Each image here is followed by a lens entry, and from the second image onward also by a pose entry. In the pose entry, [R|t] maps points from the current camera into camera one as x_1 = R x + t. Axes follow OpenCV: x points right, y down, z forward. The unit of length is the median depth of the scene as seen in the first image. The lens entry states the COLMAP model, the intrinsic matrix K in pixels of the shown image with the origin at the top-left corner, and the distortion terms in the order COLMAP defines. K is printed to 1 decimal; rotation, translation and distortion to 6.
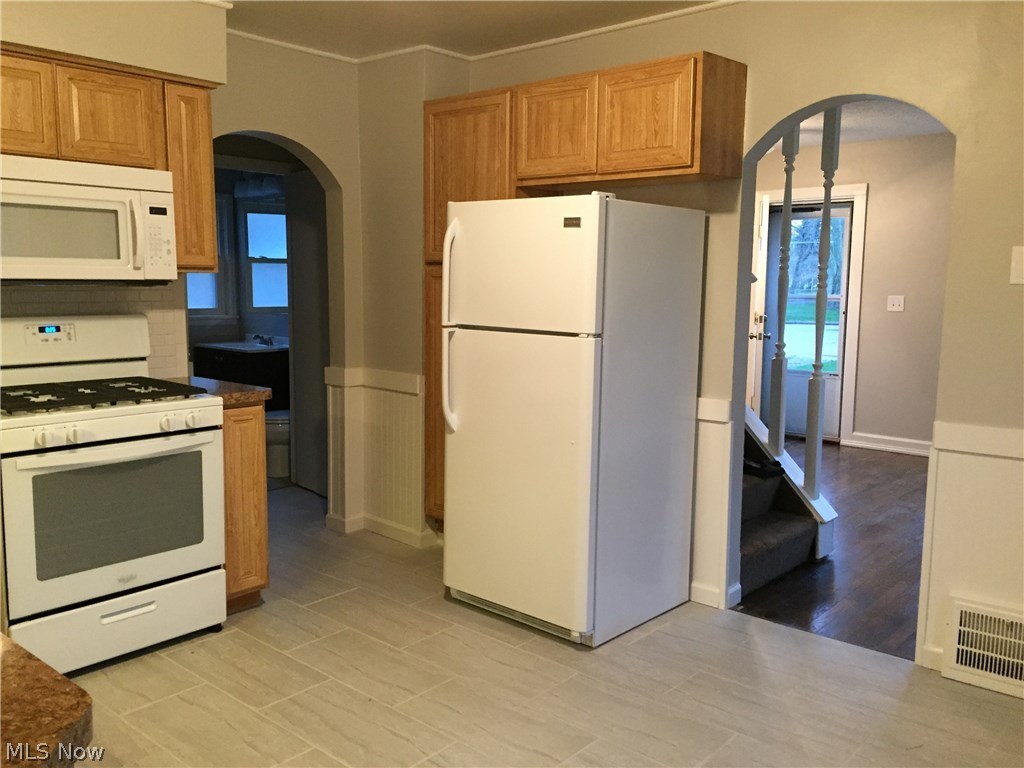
lens RADIAL K [[859.2, 0, 514.0], [0, 859.2, 381.4], [0, 0, 1]] dist [0.064817, -0.066888]
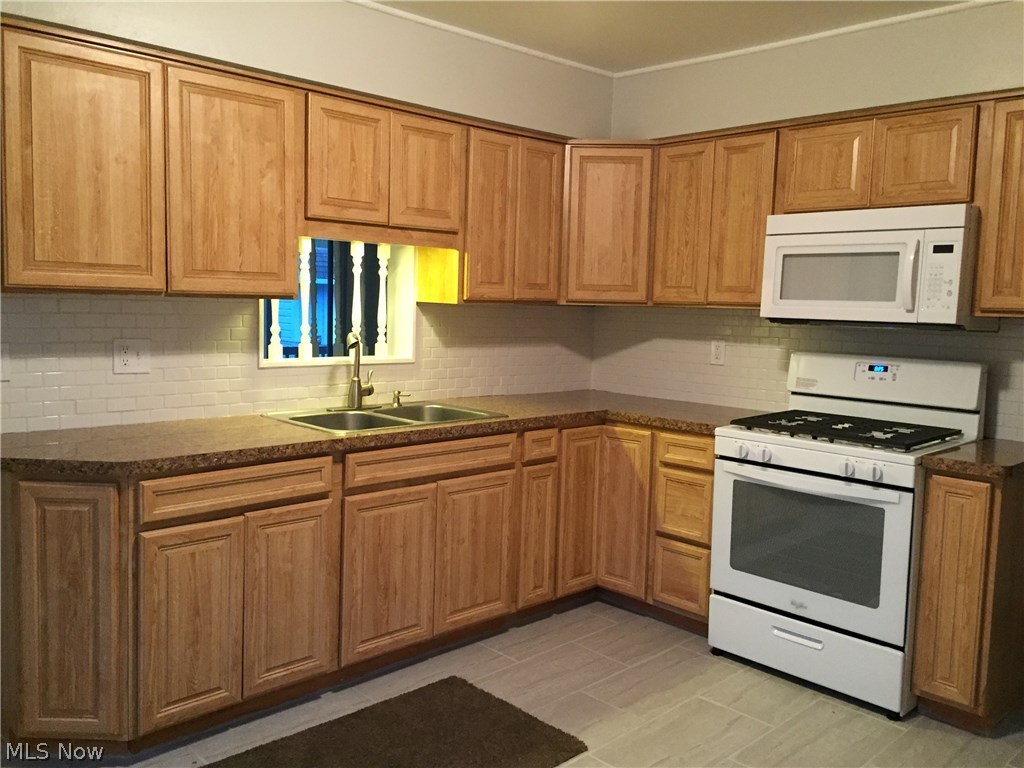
lens RADIAL K [[859.2, 0, 513.4], [0, 859.2, 385.7], [0, 0, 1]] dist [0.064817, -0.066888]
pose [[-0.061073, 0.087015, -0.994333, 0.560273], [-0.149969, 0.984084, 0.095330, -0.076133], [0.986803, 0.154941, -0.047052, 0.638842]]
